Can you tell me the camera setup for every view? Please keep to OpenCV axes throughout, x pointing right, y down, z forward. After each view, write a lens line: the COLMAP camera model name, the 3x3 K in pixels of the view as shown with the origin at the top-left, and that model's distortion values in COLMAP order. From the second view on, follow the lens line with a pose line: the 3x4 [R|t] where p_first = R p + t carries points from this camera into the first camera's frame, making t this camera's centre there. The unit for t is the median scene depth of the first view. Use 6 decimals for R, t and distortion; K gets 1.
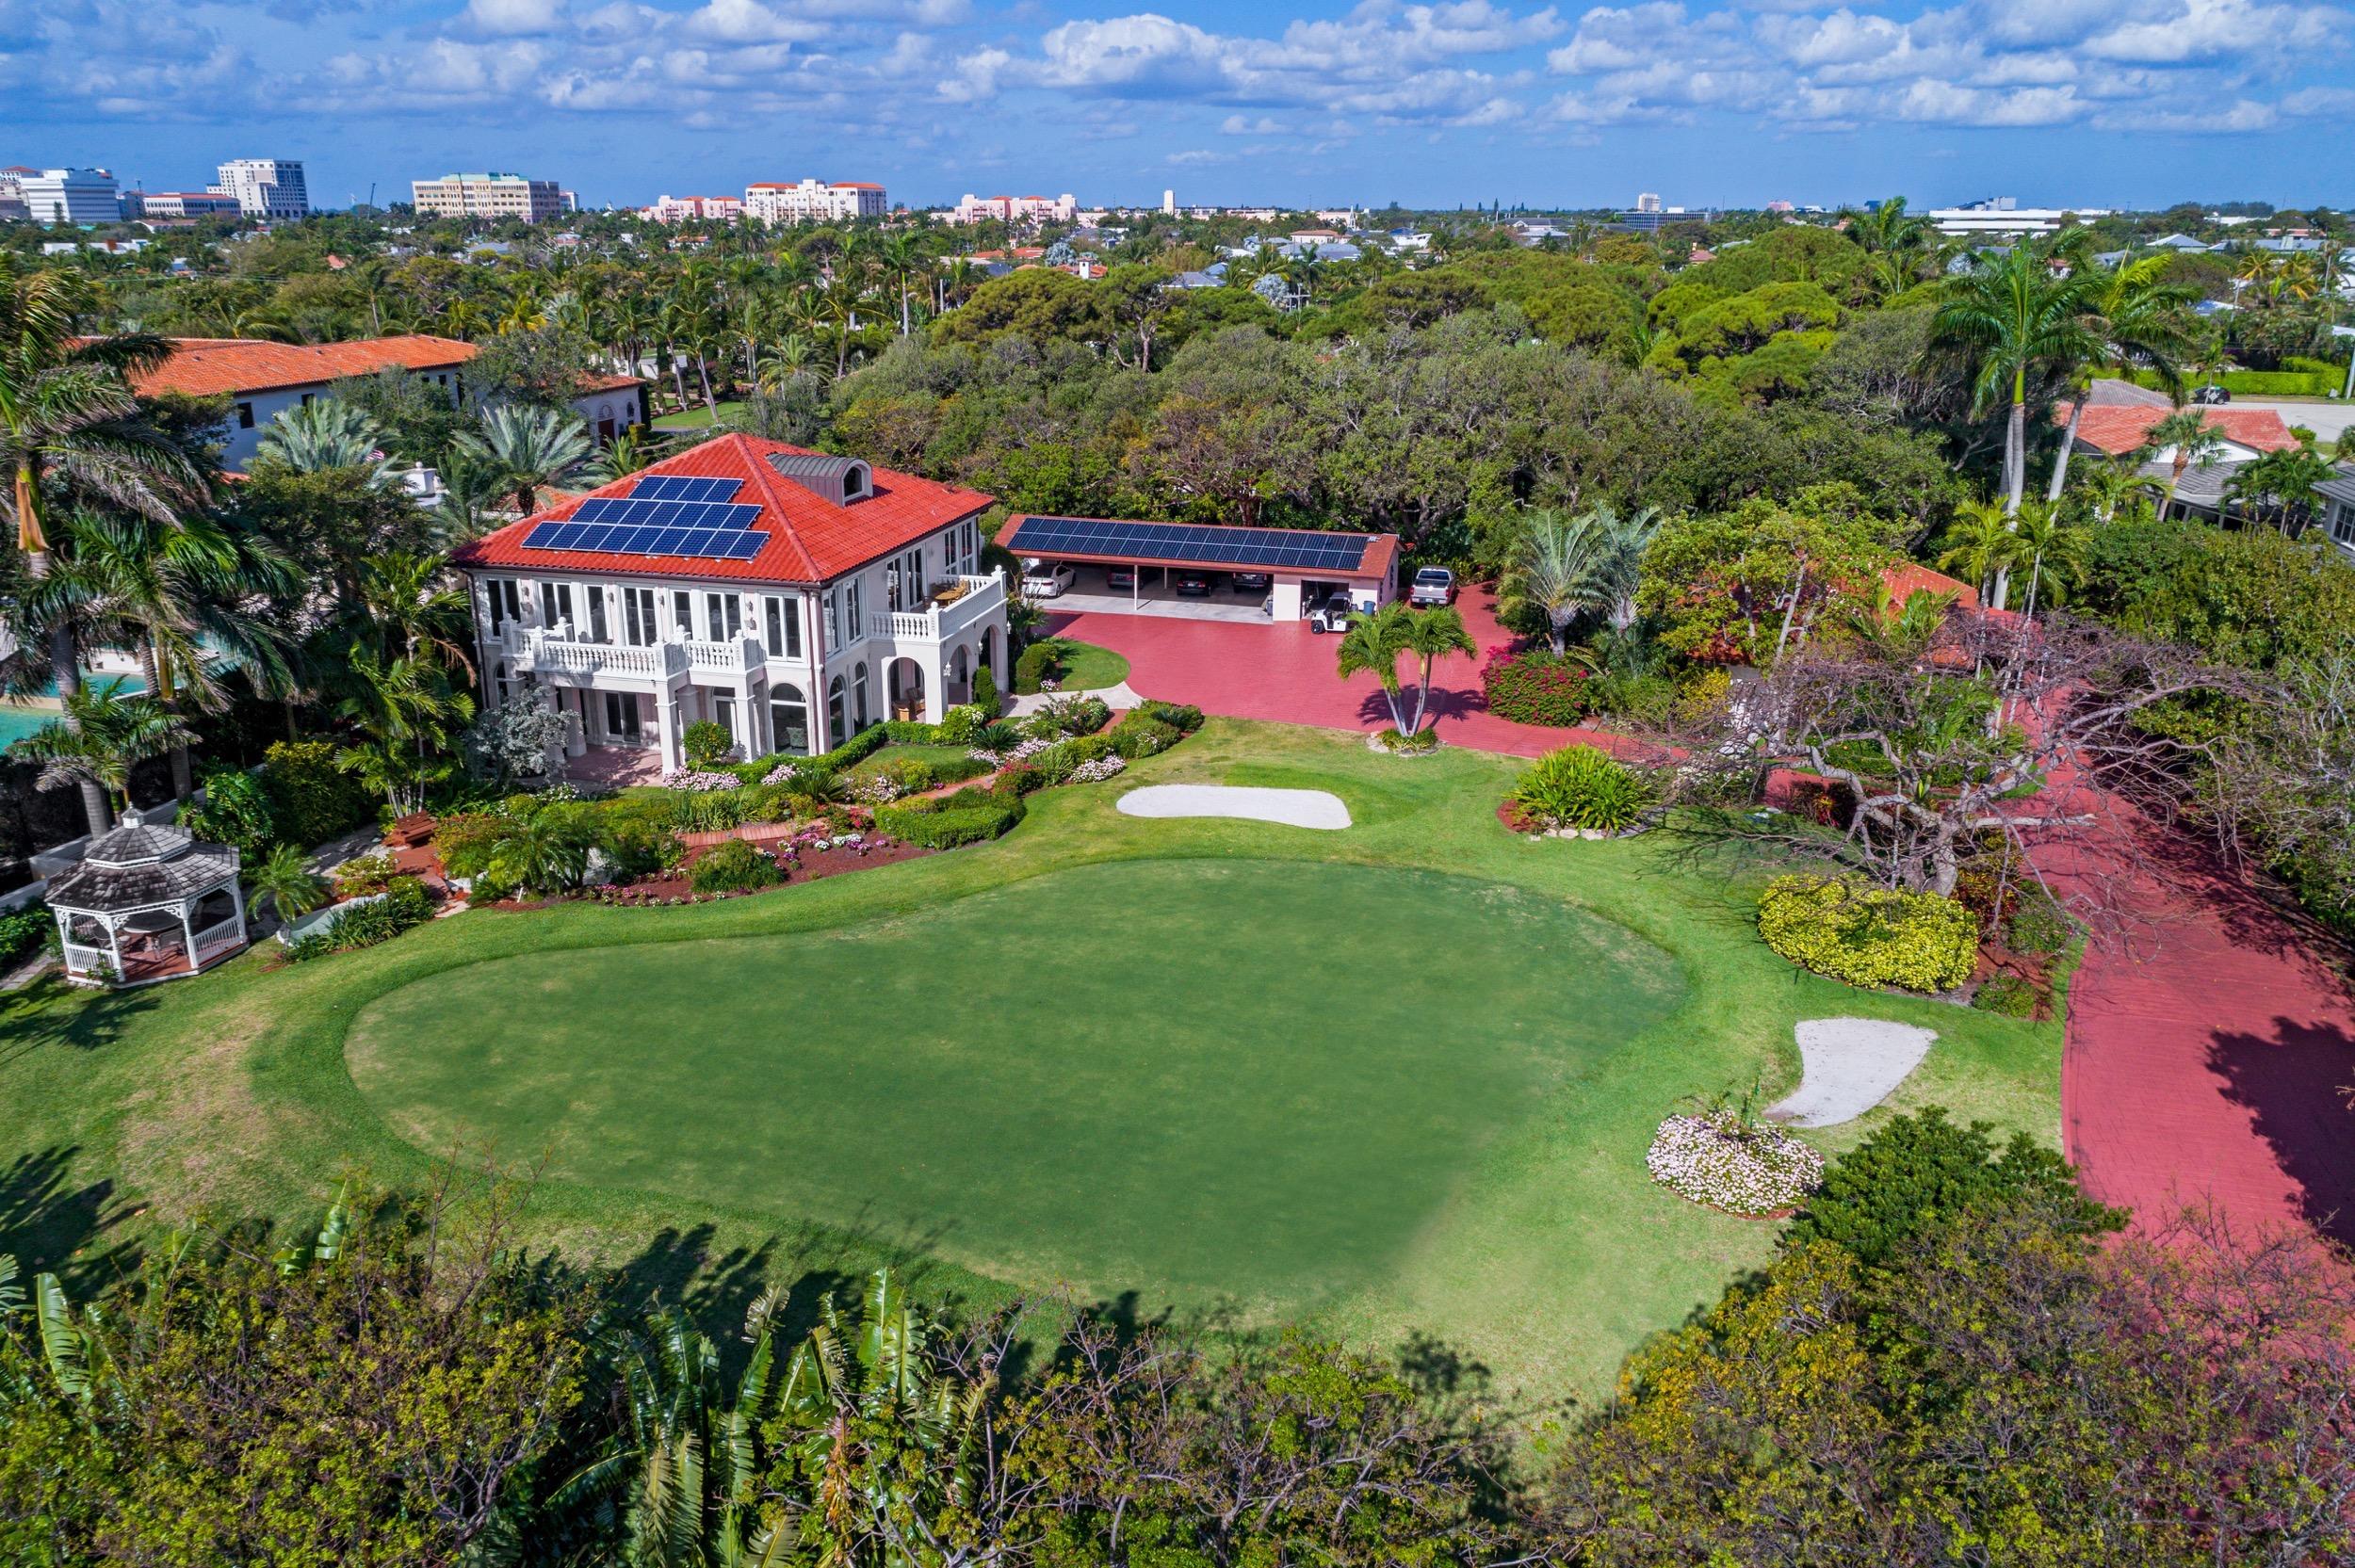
lens RADIAL K [[1716.2, 0, 1181.8], [0, 1716.2, 685.1], [0, 0, 1]] dist [0.001695, 0.000656]
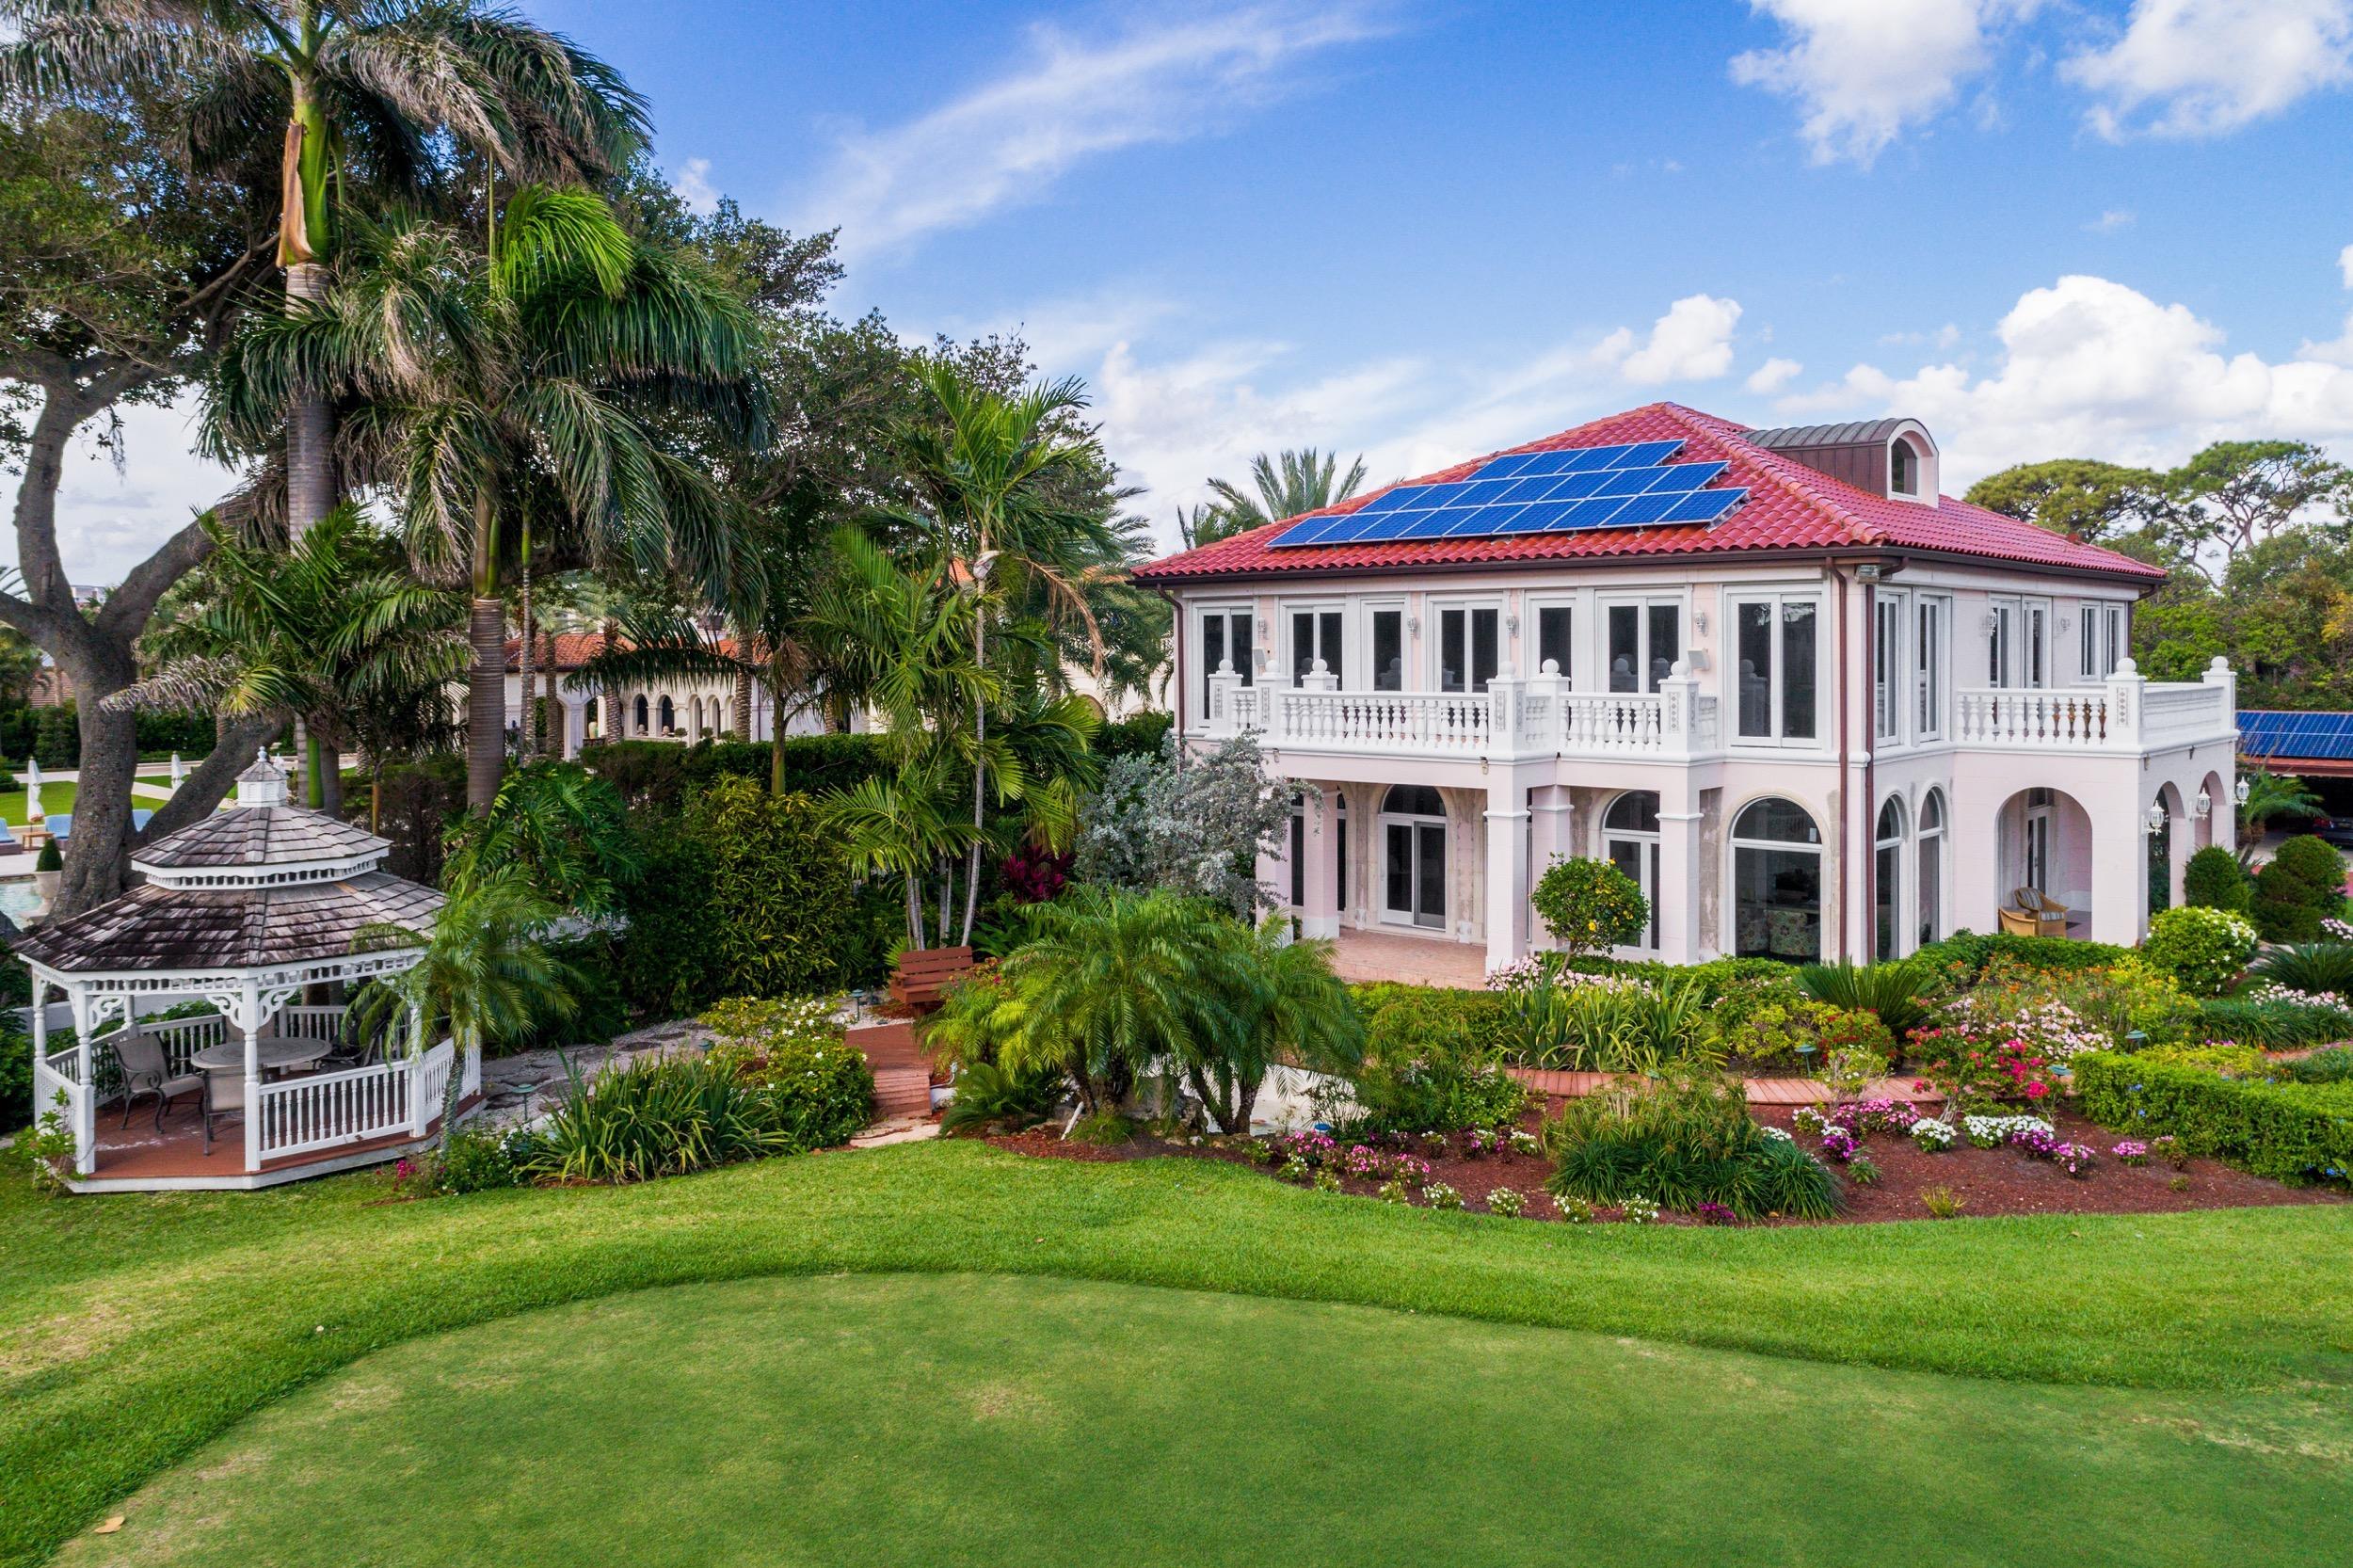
lens RADIAL K [[1714.9, 0, 1180.8], [0, 1714.9, 685.1], [0, 0, 1]] dist [0.001695, 0.000656]
pose [[0.887347, 0.001080, -0.461102, -0.167446], [-0.122093, 0.964855, -0.232696, 0.094532], [0.444645, 0.262780, 0.856293, 0.563045]]
